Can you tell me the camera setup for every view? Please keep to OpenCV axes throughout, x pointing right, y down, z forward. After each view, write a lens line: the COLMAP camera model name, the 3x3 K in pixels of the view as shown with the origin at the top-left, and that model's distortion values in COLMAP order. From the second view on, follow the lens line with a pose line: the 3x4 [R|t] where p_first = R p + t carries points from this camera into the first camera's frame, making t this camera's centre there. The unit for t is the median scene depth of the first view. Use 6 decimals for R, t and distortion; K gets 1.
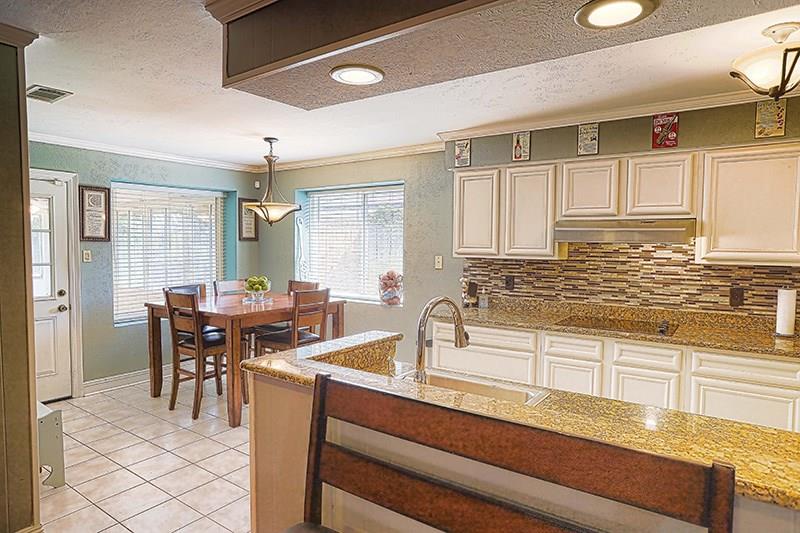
lens RADIAL K [[471.1, 0, 398.4], [0, 471.1, 264.5], [0, 0, 1]] dist [-0.033858, -0.000650]
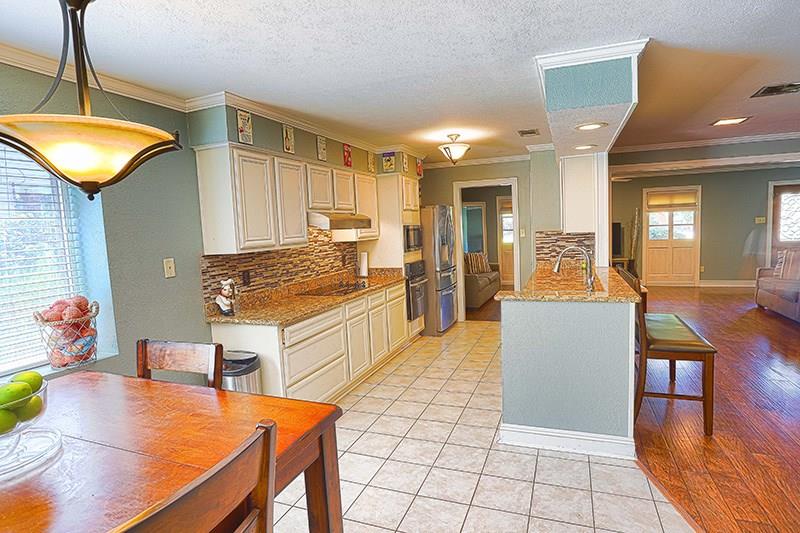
lens RADIAL K [[443.3, 0, 400.5], [0, 443.3, 261.6], [0, 0, 1]] dist [-0.040531, 0.011551]
pose [[-0.236571, -0.076394, 0.968606, -0.771076], [0.084858, 0.991470, 0.098923, -0.060466], [-0.967901, 0.105596, -0.228071, 1.029006]]
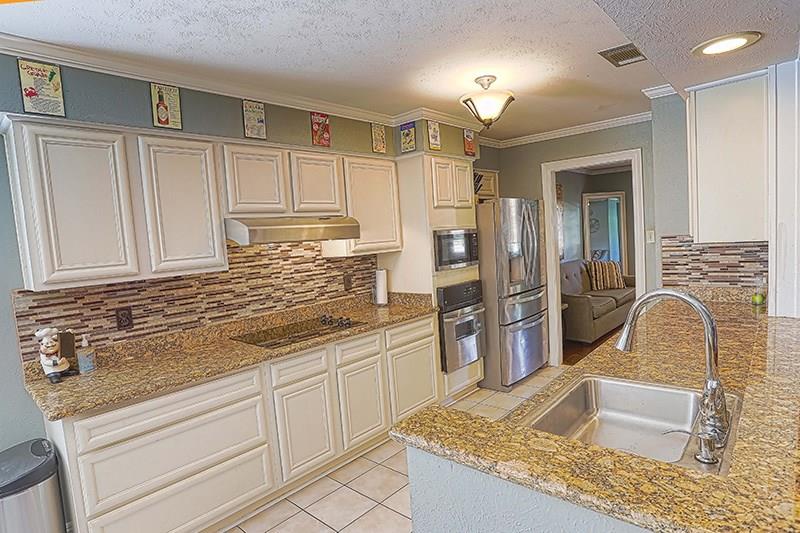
lens RADIAL K [[443.3, 0, 401.8], [0, 443.3, 270.2], [0, 0, 1]] dist [-0.040531, 0.011551]
pose [[0.120063, -0.100035, 0.987713, -0.335321], [0.110833, 0.990041, 0.086798, -0.040371], [-0.986560, 0.099050, 0.129955, 0.625592]]
